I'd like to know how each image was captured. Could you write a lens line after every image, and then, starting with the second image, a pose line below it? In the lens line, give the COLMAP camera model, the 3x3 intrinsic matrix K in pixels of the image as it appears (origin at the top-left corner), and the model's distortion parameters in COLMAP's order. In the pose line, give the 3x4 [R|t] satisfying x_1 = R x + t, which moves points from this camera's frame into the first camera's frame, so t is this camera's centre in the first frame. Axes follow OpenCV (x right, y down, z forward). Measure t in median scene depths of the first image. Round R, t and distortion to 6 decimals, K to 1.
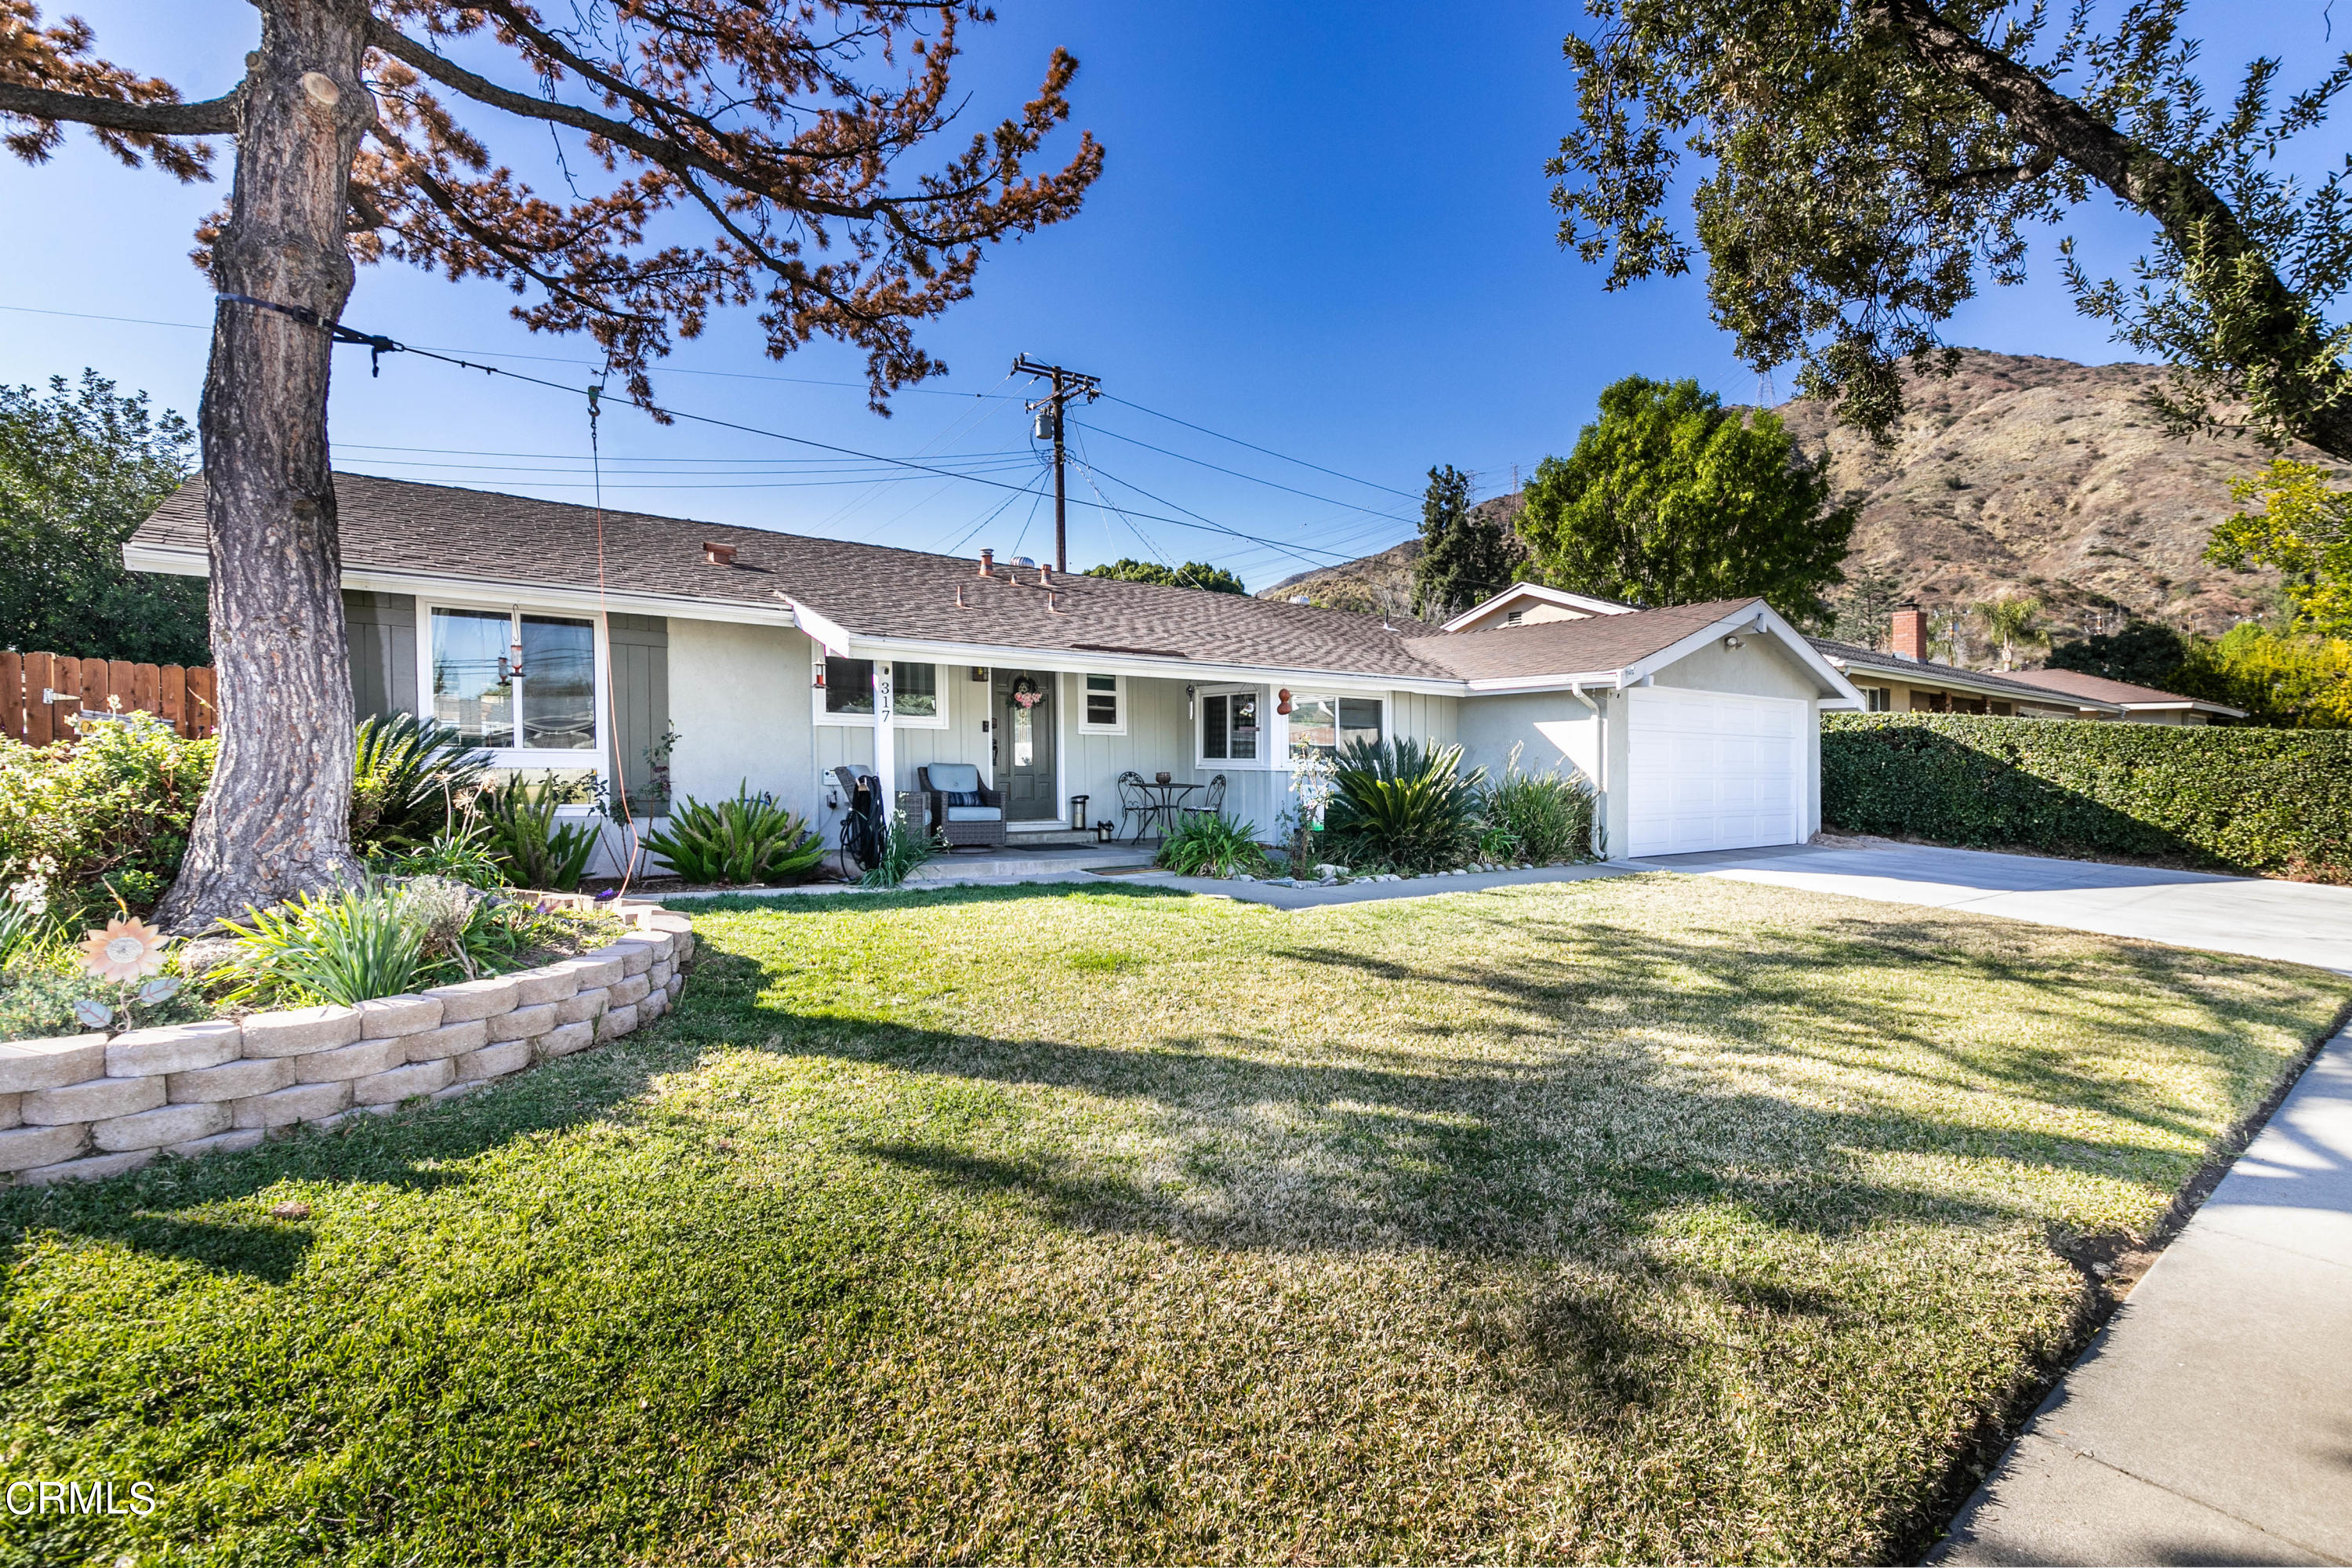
lens RADIAL K [[1073.9, 0, 1176.0], [0, 1073.9, 784.0], [0, 0, 1]] dist [0.001738, -0.015172]
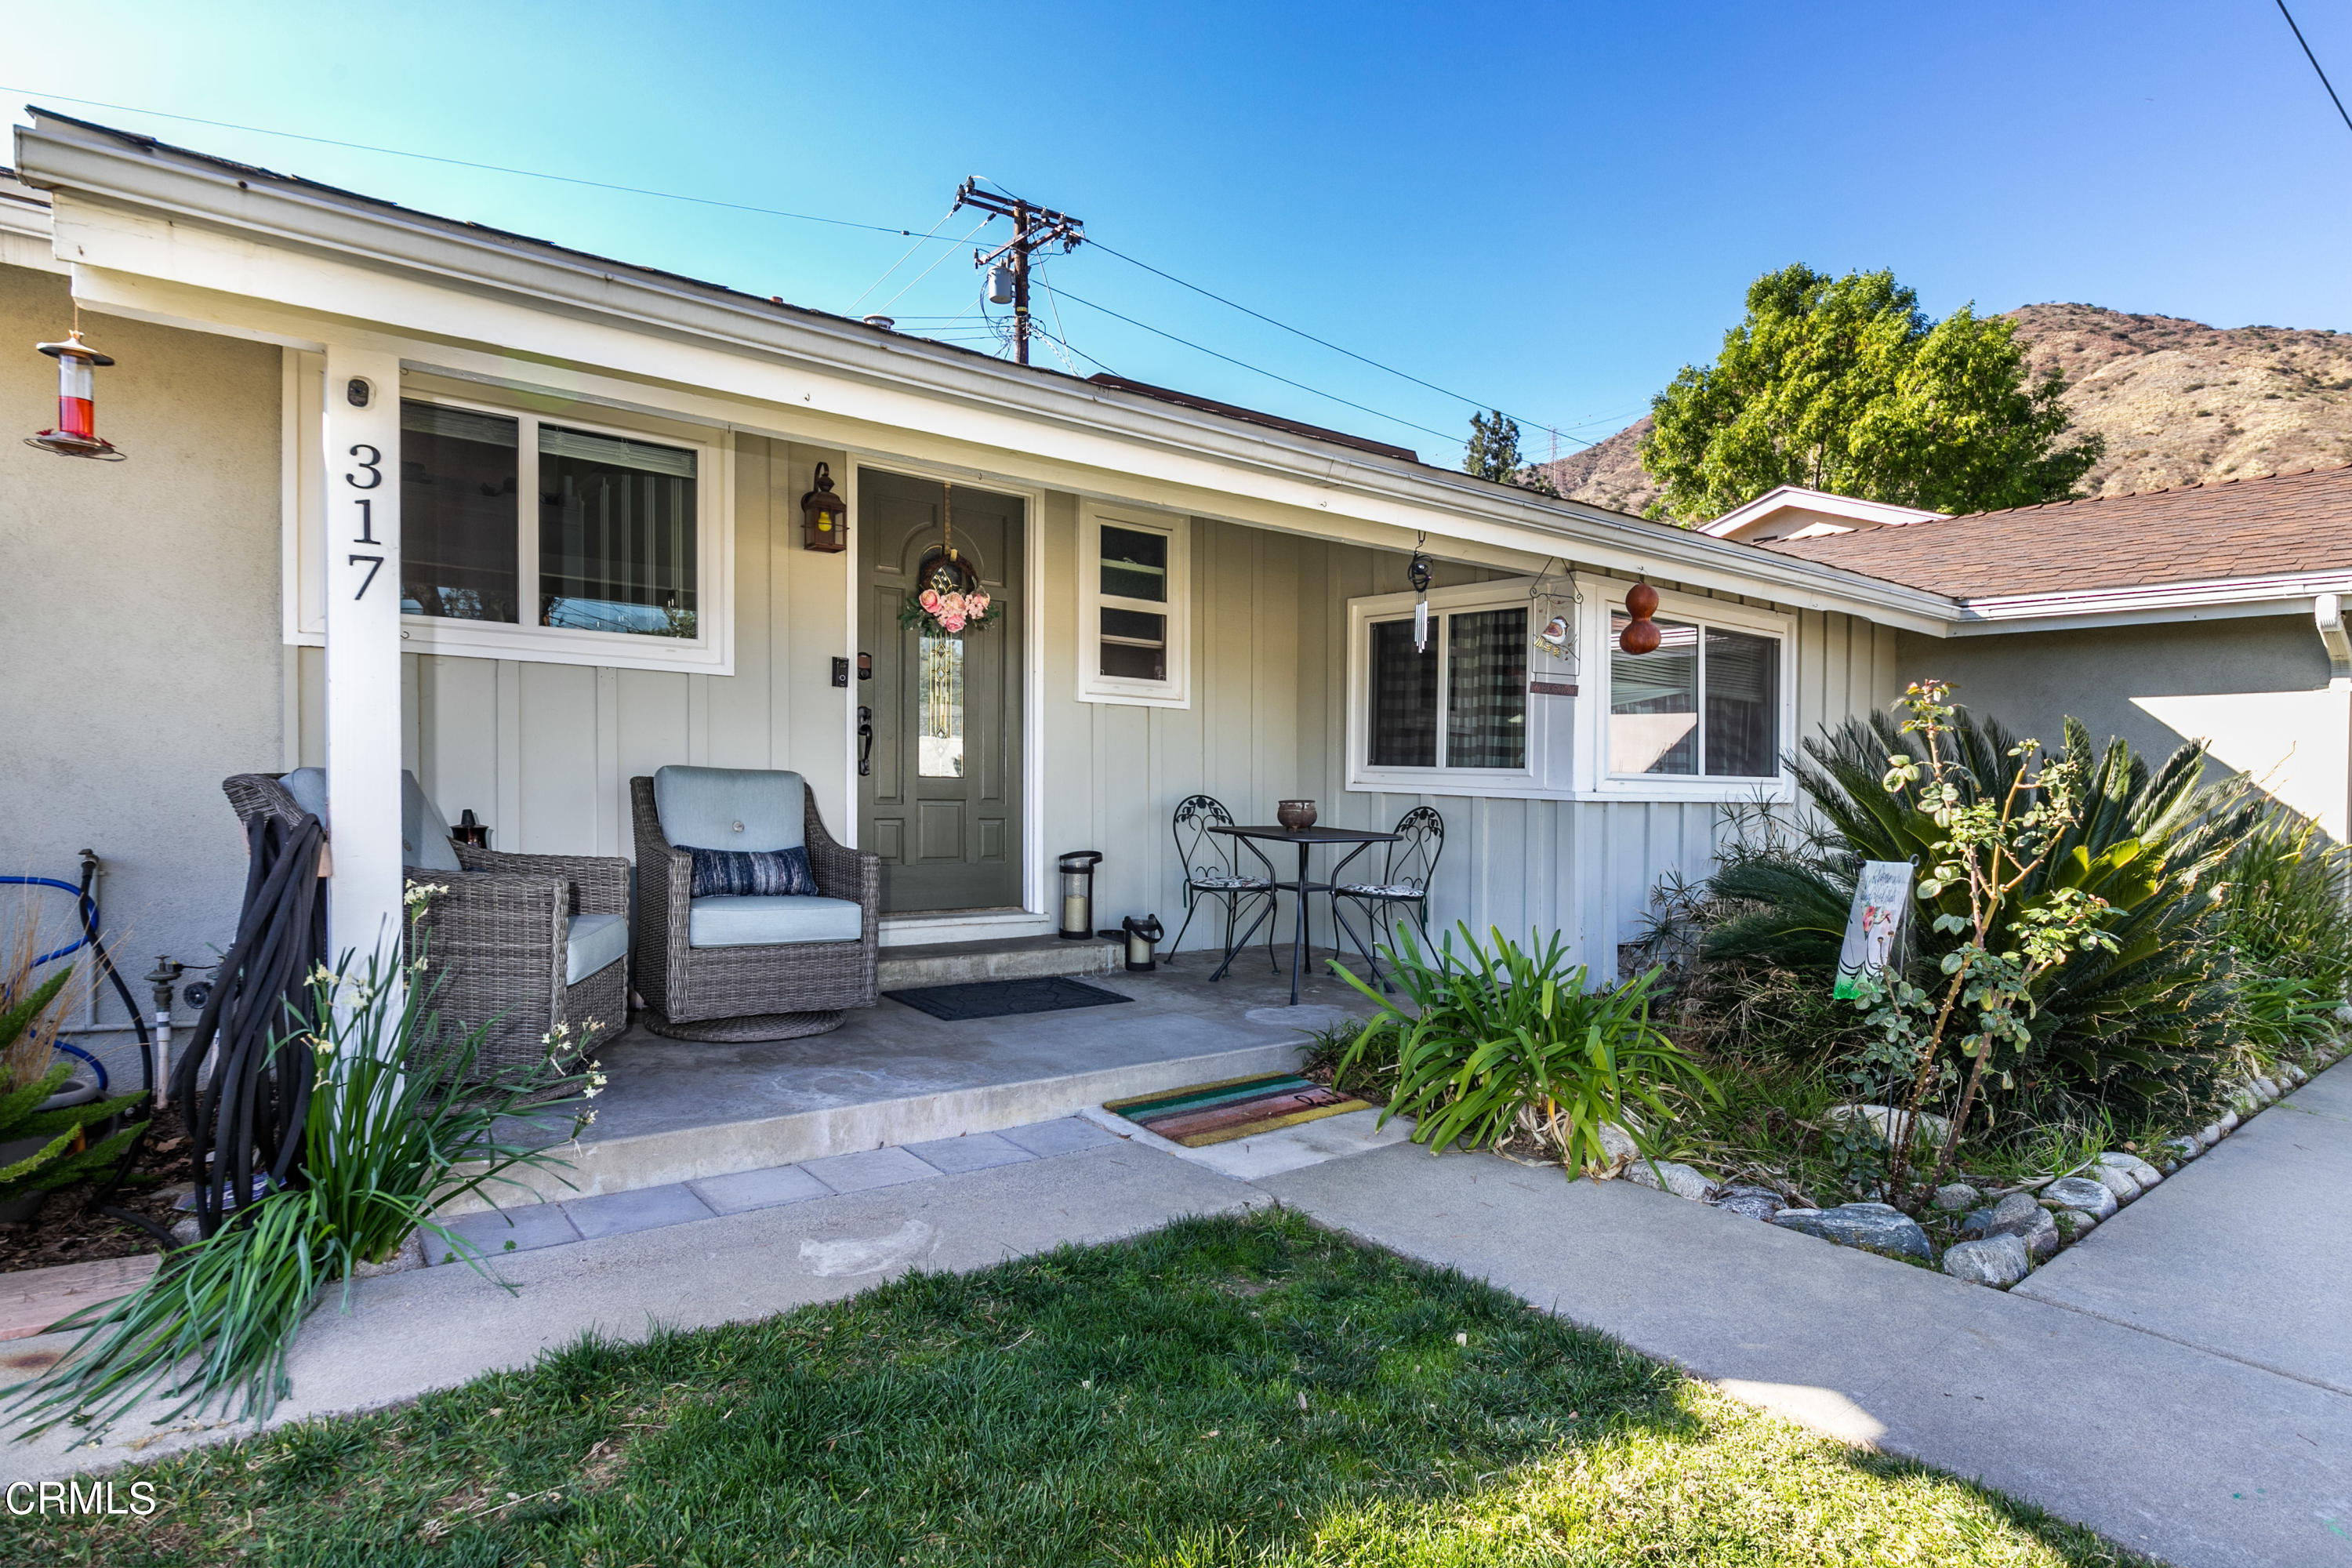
lens RADIAL K [[1259.8, 0, 1214.4], [0, 1259.8, 788.5], [0, 0, 1]] dist [-0.014347, 0.000218]
pose [[0.998413, 0.017546, 0.053512, -0.022436], [-0.017324, 0.999839, -0.004611, -0.004191], [-0.053584, 0.003676, 0.998557, 0.181348]]
